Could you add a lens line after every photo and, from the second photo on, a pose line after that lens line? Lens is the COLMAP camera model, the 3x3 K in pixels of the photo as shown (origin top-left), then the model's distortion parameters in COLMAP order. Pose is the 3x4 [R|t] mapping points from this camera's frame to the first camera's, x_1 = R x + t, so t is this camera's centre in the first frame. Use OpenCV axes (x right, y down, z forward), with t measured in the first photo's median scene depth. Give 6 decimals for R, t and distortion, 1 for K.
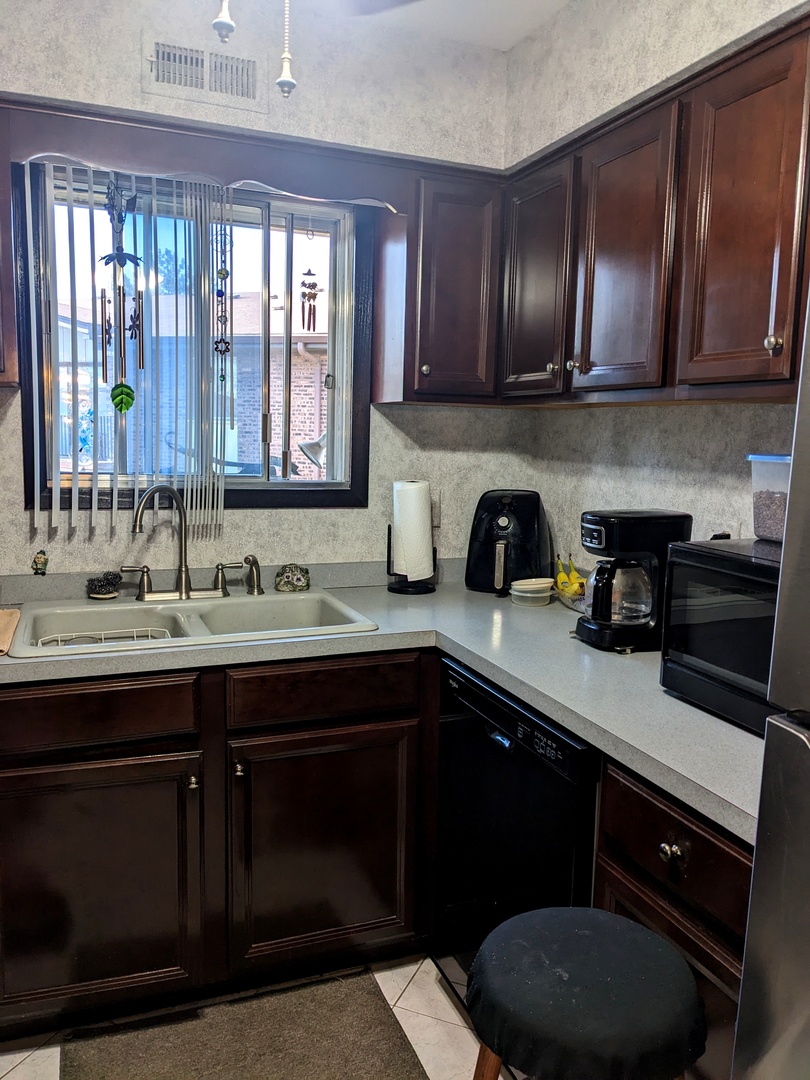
lens RADIAL K [[853.3, 0, 415.5], [0, 853.3, 542.9], [0, 0, 1]] dist [0.064385, -0.093395]
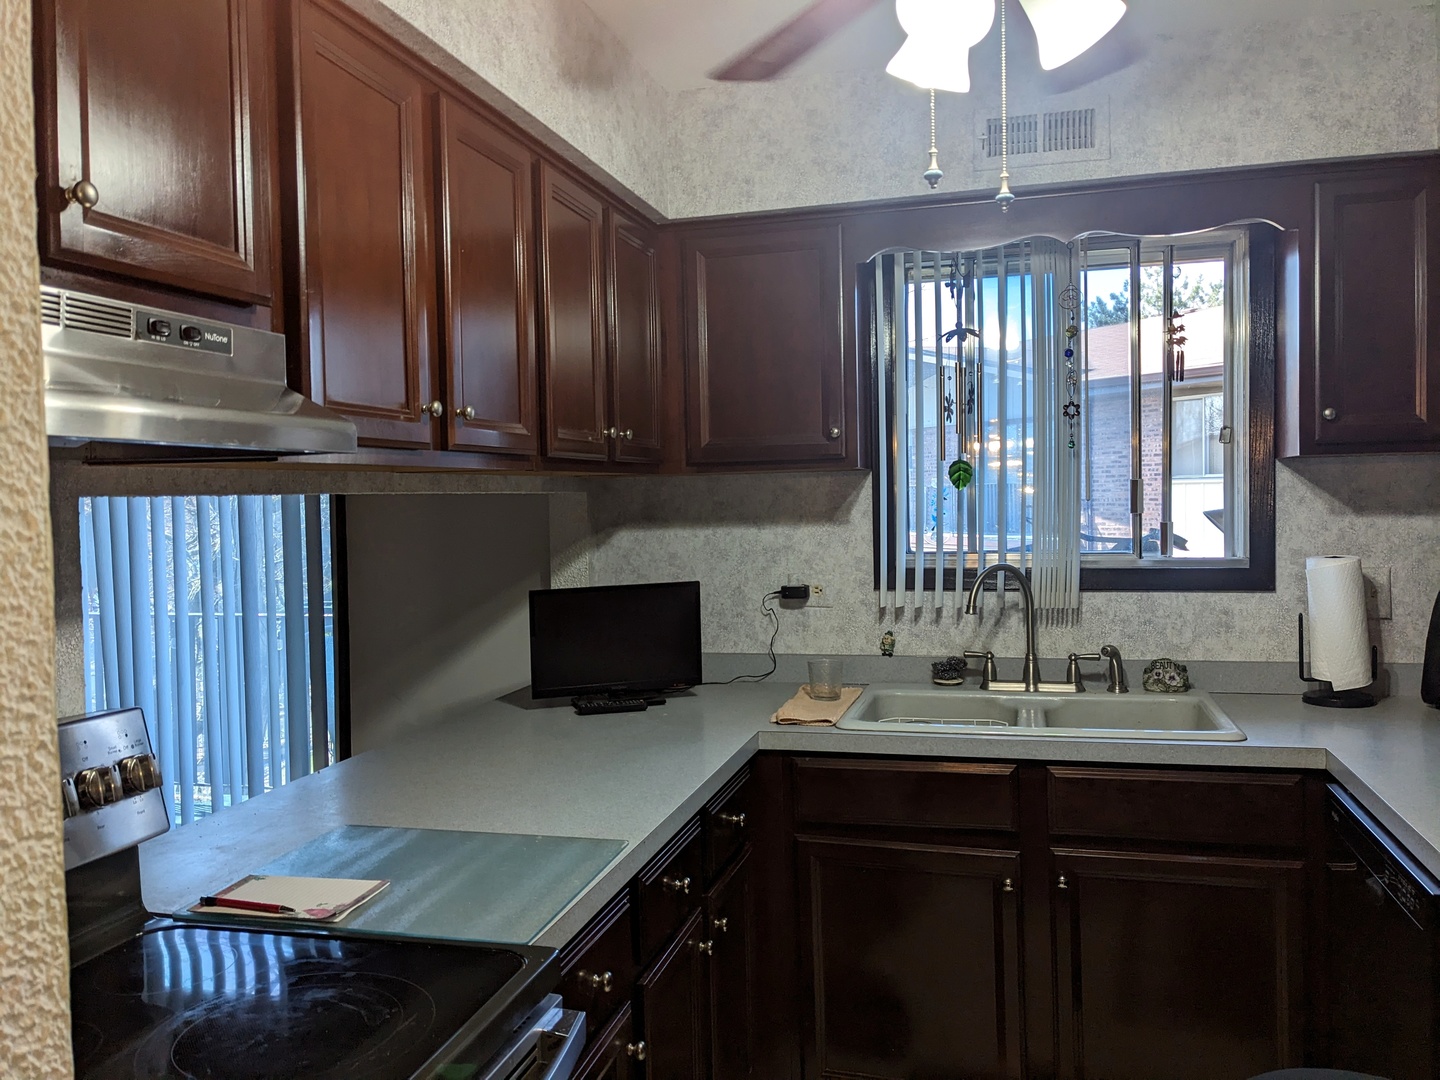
lens RADIAL K [[1137.8, 0, 712.0], [0, 1137.8, 538.7], [0, 0, 1]] dist [0.064385, -0.093395]
pose [[0.791977, -0.020581, -0.610204, 0.198923], [-0.036426, 0.996059, -0.080872, 0.015702], [0.609464, 0.086277, 0.788106, -0.158074]]
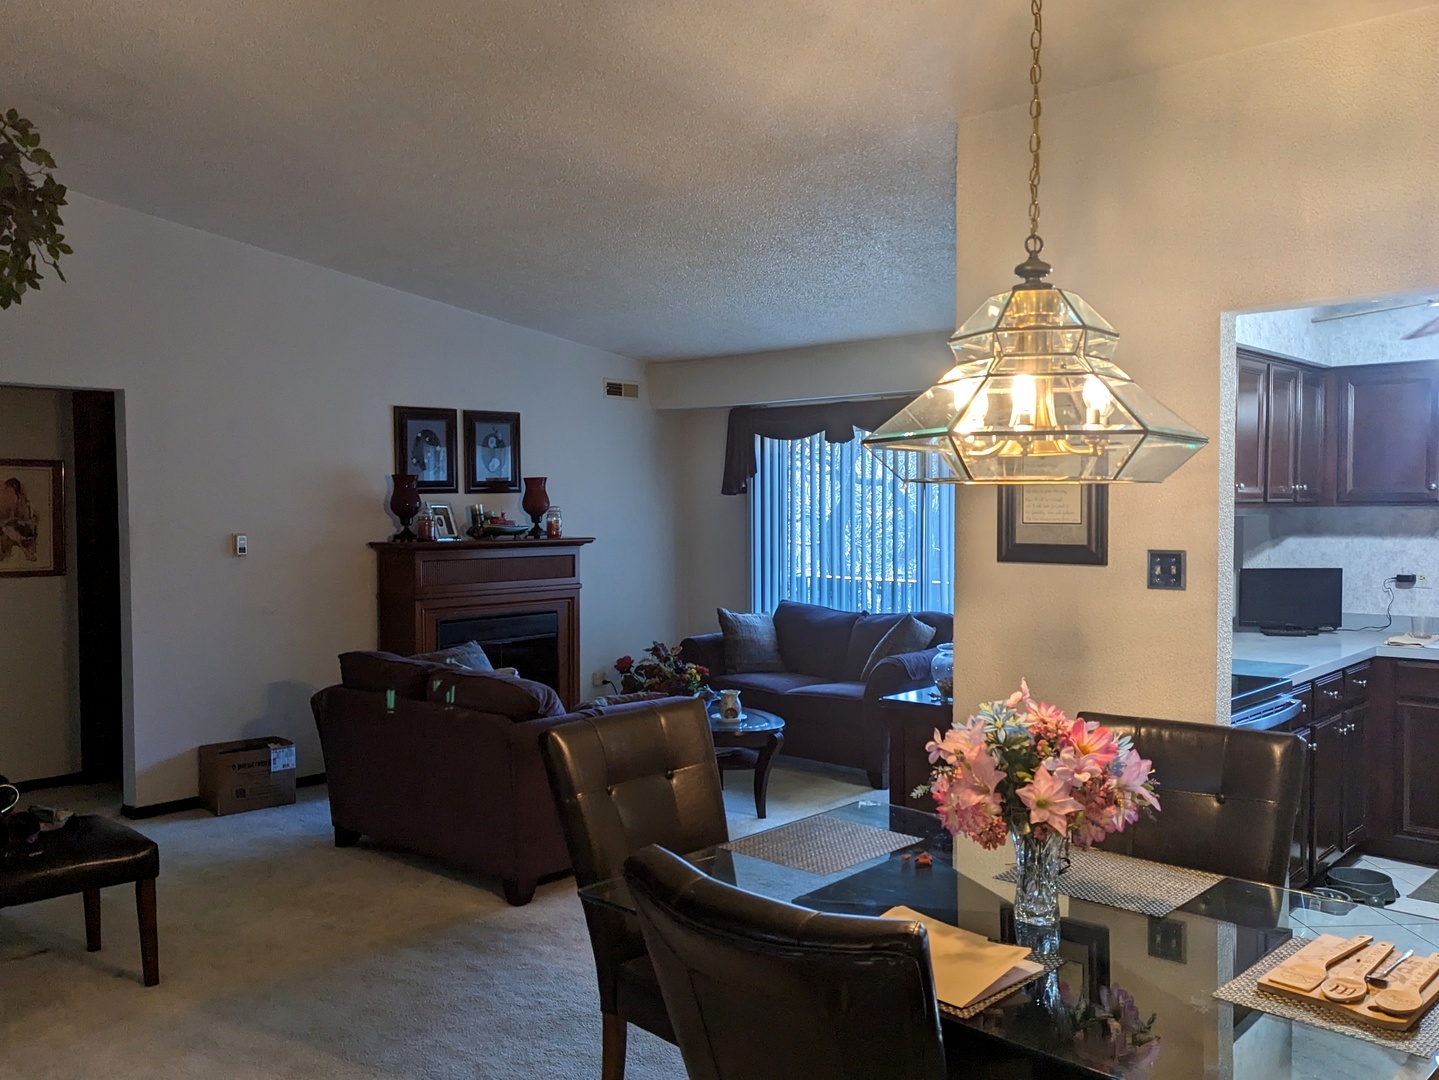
lens RADIAL K [[1137.0, 0, 730.2], [0, 1137.0, 534.8], [0, 0, 1]] dist [0.064385, -0.093395]
pose [[0.415271, -0.000450, -0.909697, 0.951718], [-0.110054, 0.992630, -0.050730, 0.140792], [0.903016, 0.121183, 0.412161, -1.166092]]
